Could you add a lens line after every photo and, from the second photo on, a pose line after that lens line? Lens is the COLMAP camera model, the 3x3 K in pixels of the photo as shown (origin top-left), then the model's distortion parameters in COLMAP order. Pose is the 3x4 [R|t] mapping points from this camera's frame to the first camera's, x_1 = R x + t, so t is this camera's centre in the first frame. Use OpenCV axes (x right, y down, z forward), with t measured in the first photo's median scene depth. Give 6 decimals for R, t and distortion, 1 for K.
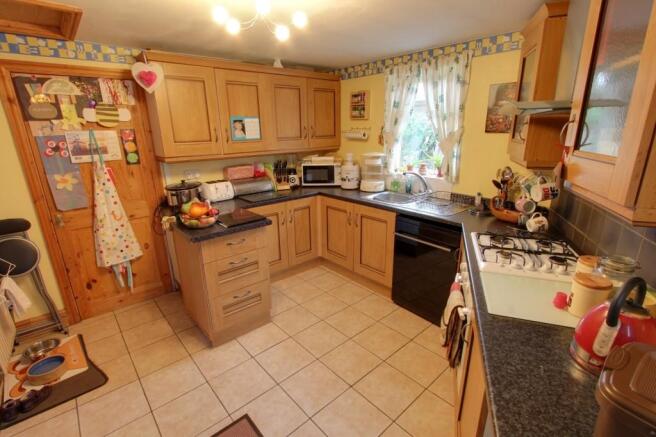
lens RADIAL K [[309.9, 0, 328.8], [0, 309.9, 220.0], [0, 0, 1]] dist [-0.005896, -0.001002]
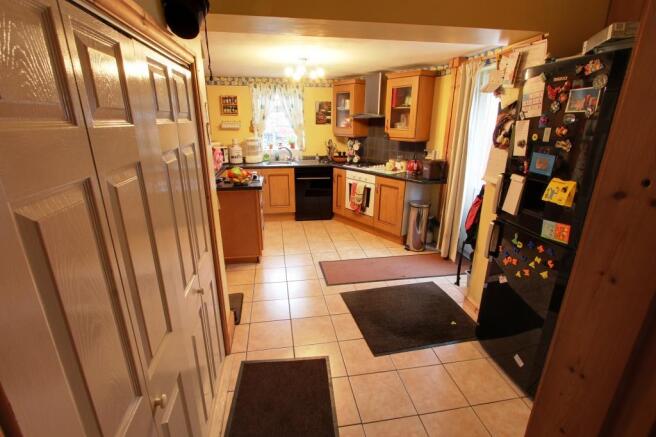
lens RADIAL K [[309.9, 0, 326.8], [0, 309.9, 219.2], [0, 0, 1]] dist [-0.005896, -0.001002]
pose [[0.526874, -0.247327, 0.813162, -1.120978], [0.230358, 0.962470, 0.143482, 0.044256], [-0.818131, 0.111722, 0.564074, -0.143870]]
